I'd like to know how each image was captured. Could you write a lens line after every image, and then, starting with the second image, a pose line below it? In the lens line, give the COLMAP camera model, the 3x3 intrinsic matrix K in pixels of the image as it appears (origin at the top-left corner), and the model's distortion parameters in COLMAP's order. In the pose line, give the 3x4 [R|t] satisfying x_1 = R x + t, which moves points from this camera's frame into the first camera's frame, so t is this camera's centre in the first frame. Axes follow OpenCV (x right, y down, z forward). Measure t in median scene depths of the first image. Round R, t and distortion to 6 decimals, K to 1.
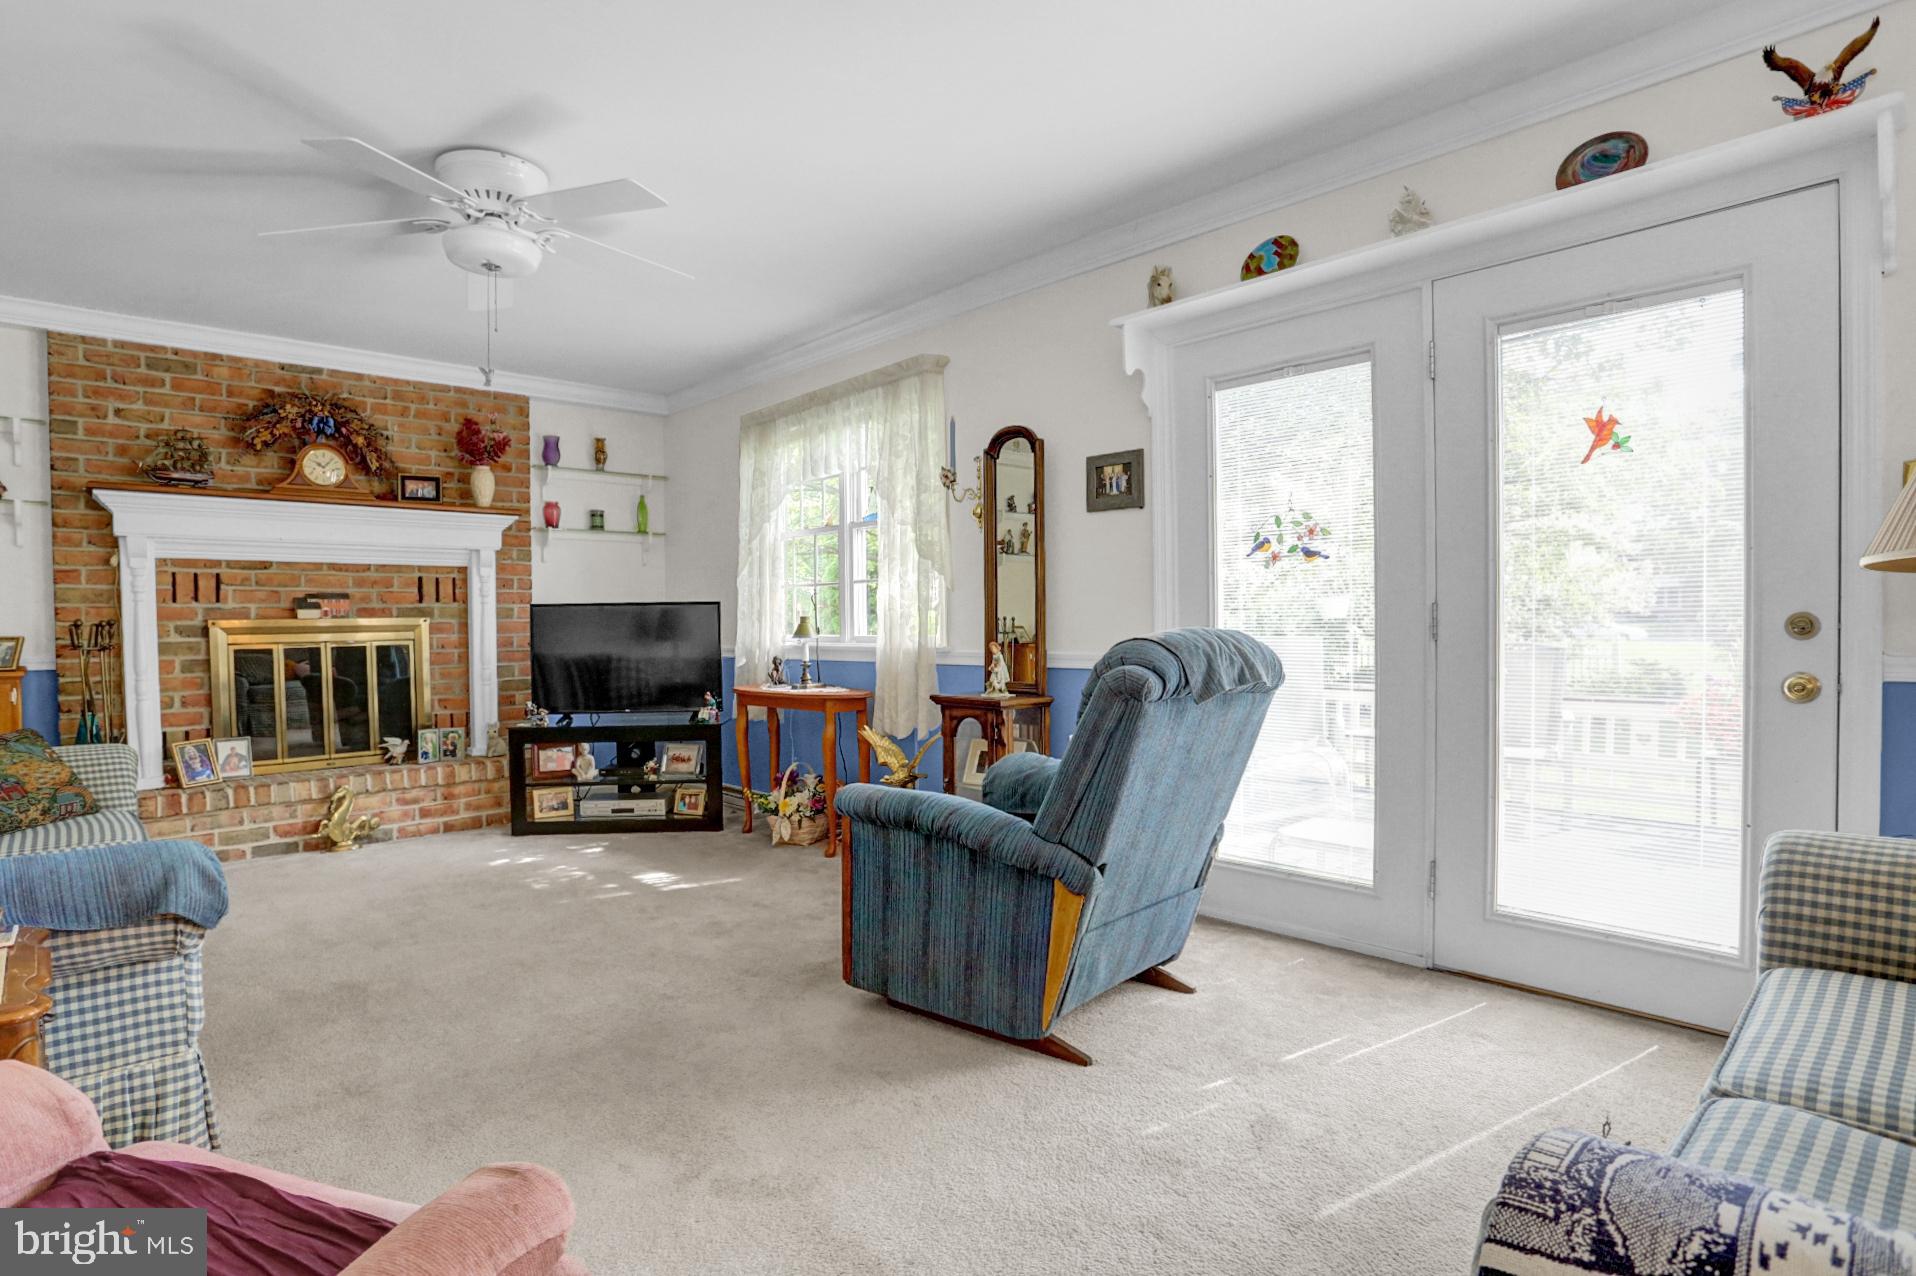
lens RADIAL K [[977.2, 0, 951.0], [0, 977.2, 640.2], [0, 0, 1]] dist [-0.034211, -0.000180]
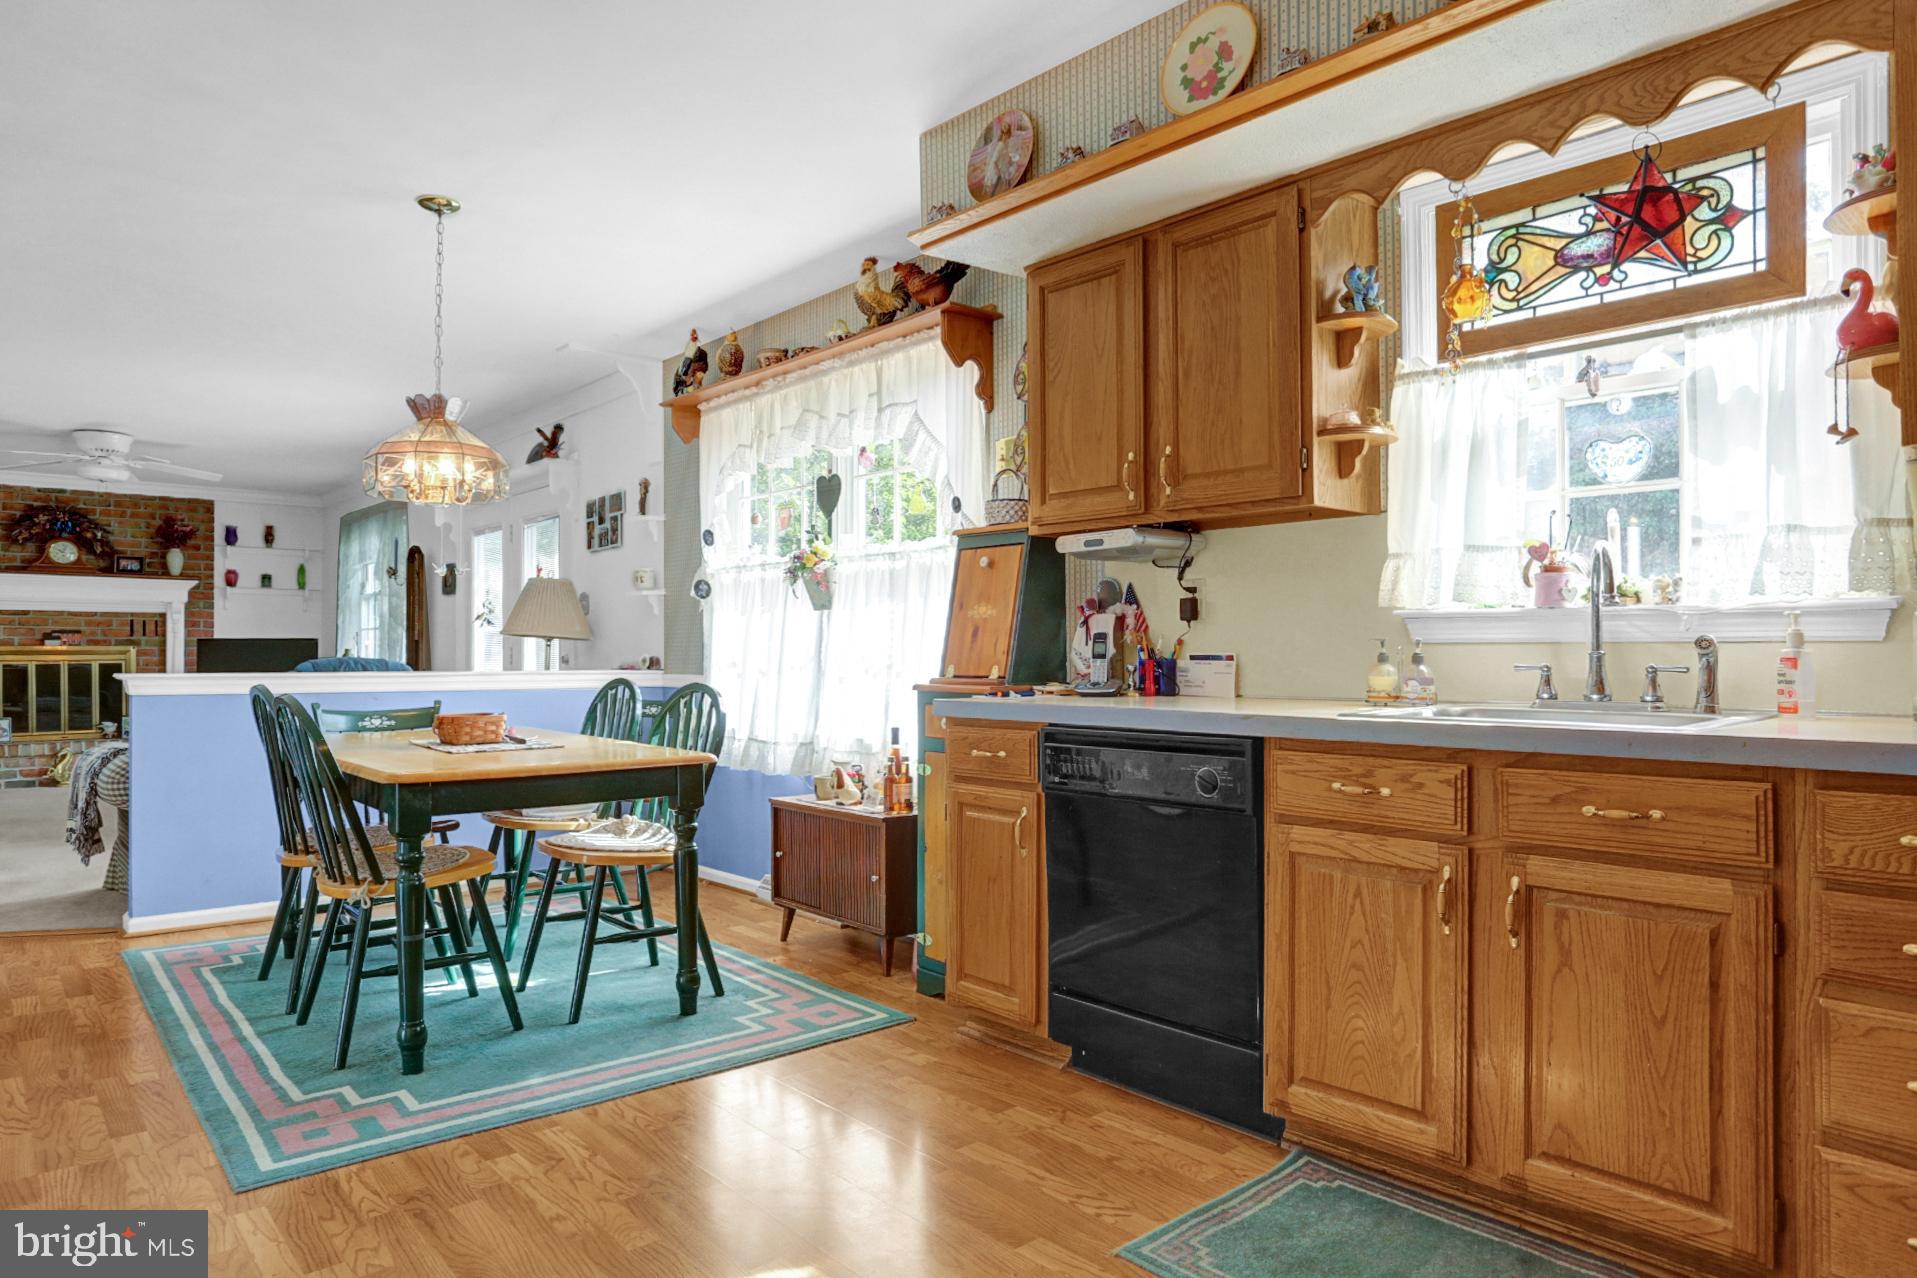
lens RADIAL K [[1158.1, 0, 966.7], [0, 1158.1, 643.3], [0, 0, 1]] dist [-0.041190, 0.018029]
pose [[0.999948, 0.009777, -0.002847, 0.818408], [-0.009851, 0.999584, -0.027110, 0.008859], [0.002581, 0.027137, 0.999628, -0.844818]]
